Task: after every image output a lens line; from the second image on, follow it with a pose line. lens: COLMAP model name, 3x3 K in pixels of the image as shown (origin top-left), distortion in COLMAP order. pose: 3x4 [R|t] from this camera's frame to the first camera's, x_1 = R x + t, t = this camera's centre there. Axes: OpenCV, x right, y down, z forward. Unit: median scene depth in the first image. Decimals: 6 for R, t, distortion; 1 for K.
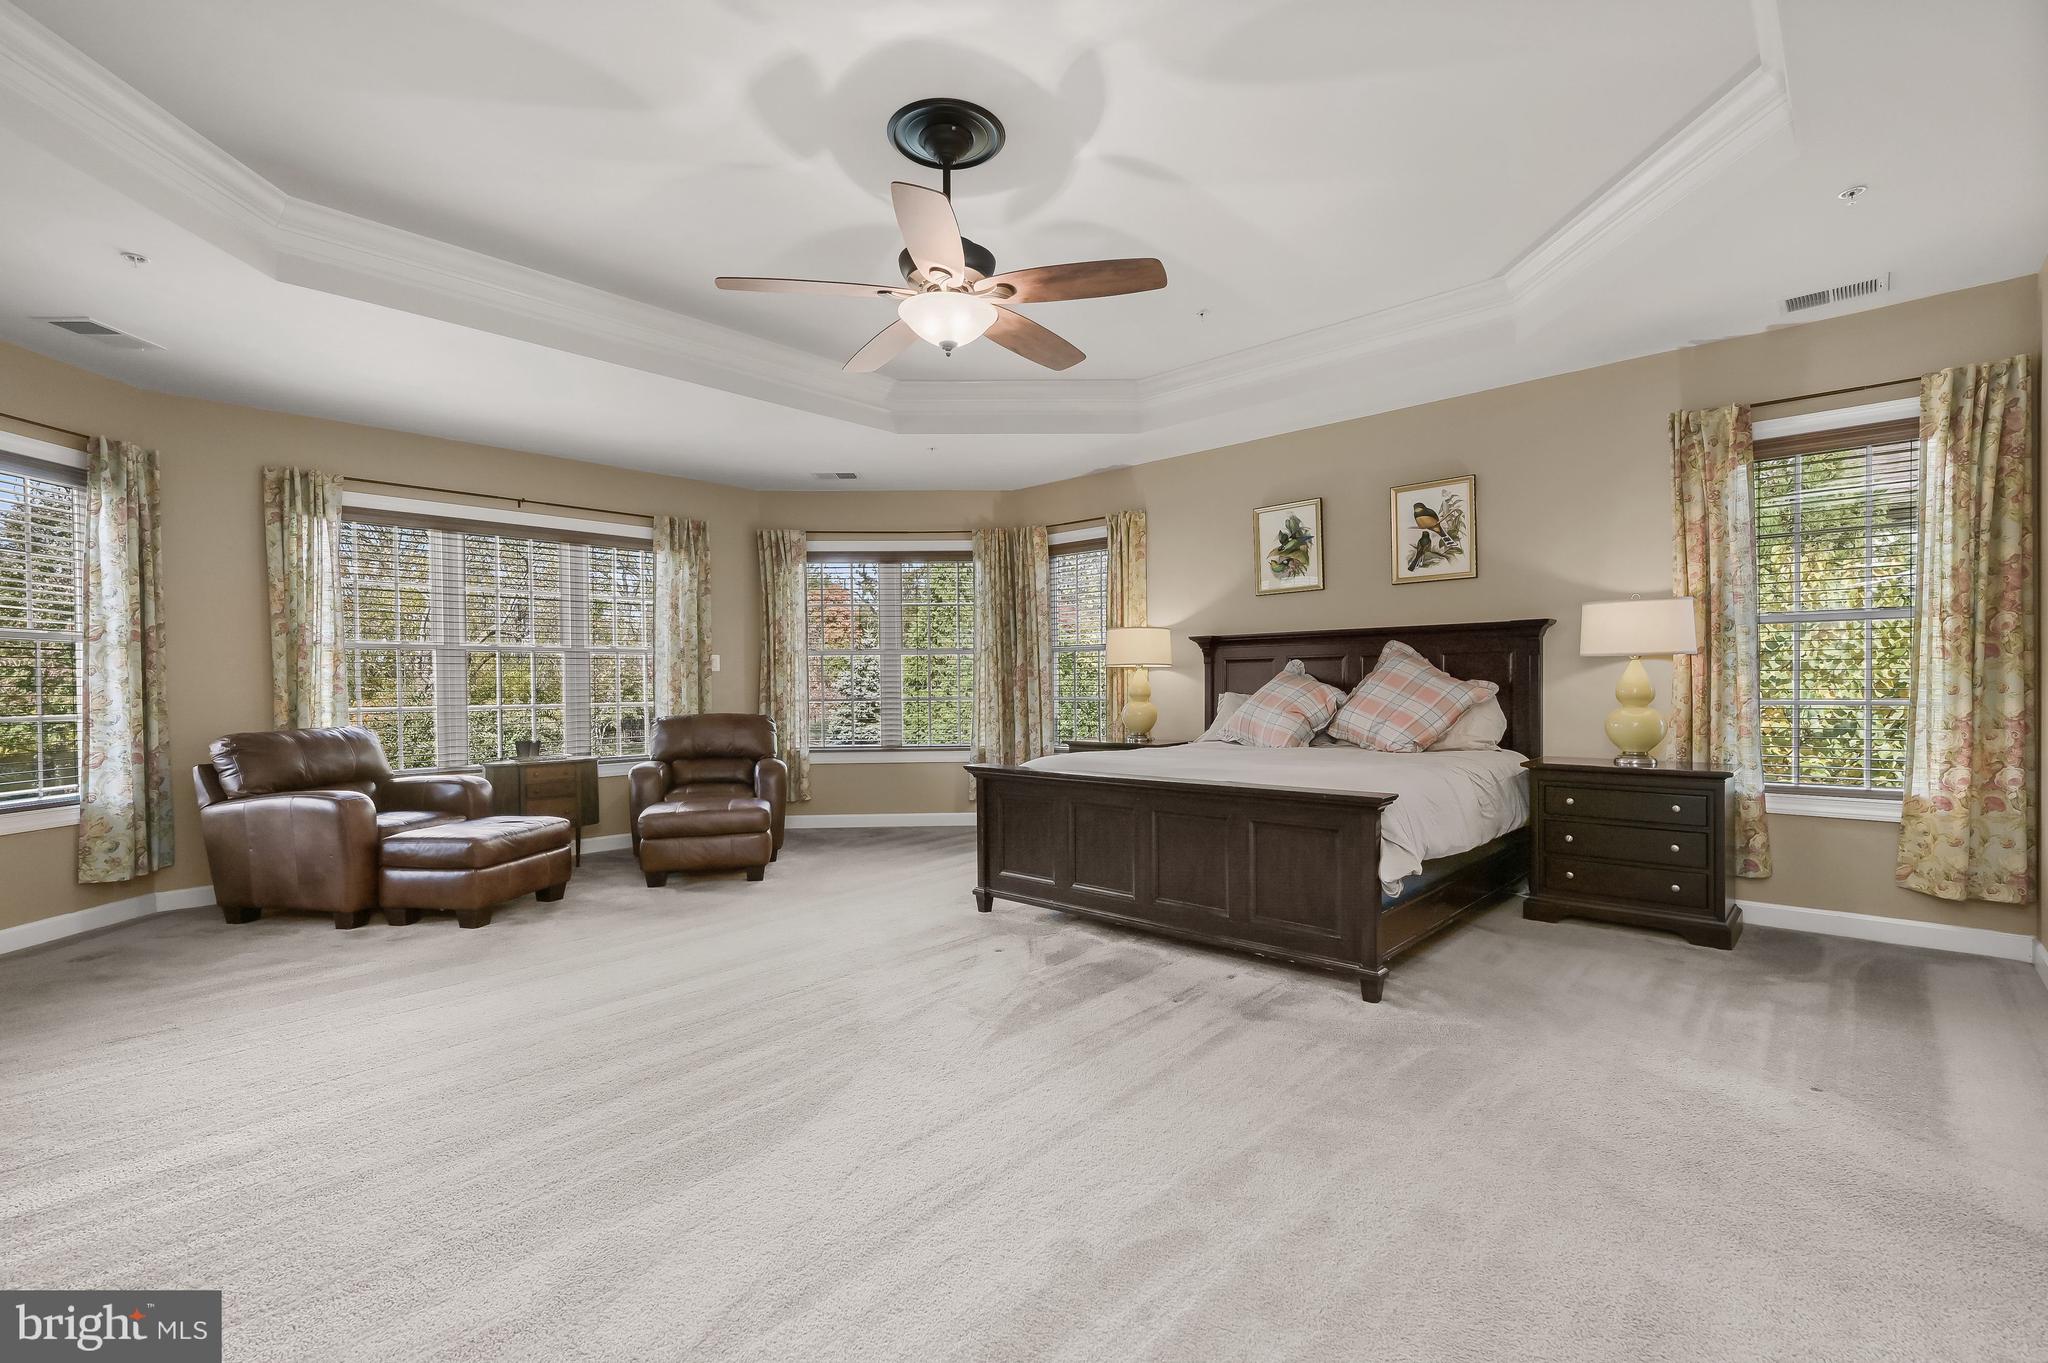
lens RADIAL K [[907.7, 0, 1029.0], [0, 907.7, 693.7], [0, 0, 1]] dist [0.001293, 0.000135]
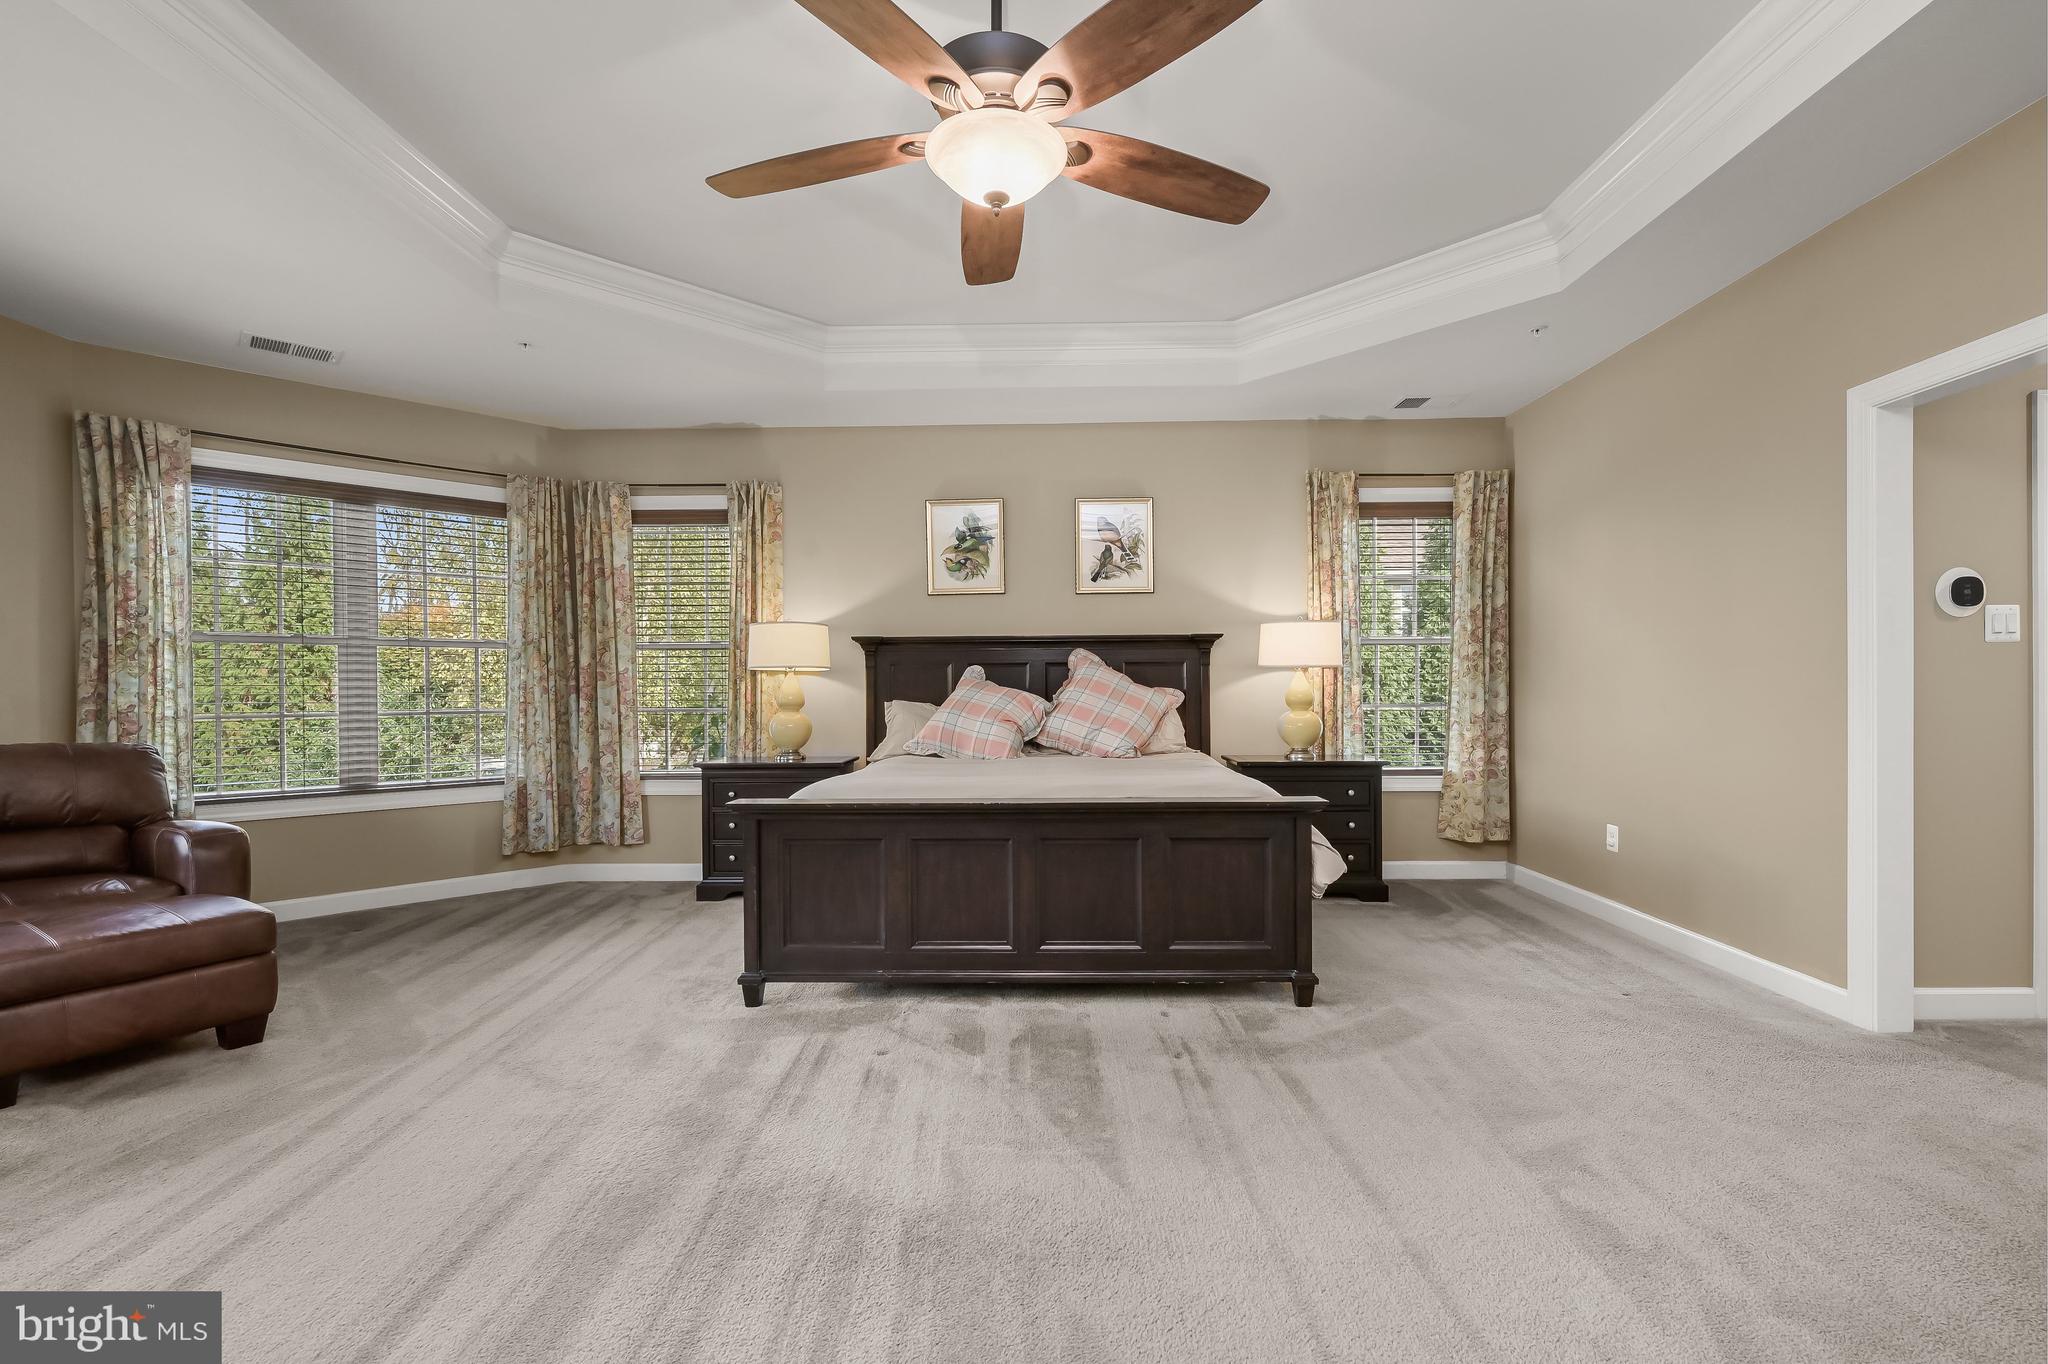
lens RADIAL K [[907.7, 0, 1029.0], [0, 907.7, 694.2], [0, 0, 1]] dist [0.001293, 0.000135]
pose [[0.748580, 0.001727, 0.663042, -0.343789], [0.005954, 0.999939, -0.009327, 0.001921], [-0.663018, 0.010930, 0.748524, 0.299411]]
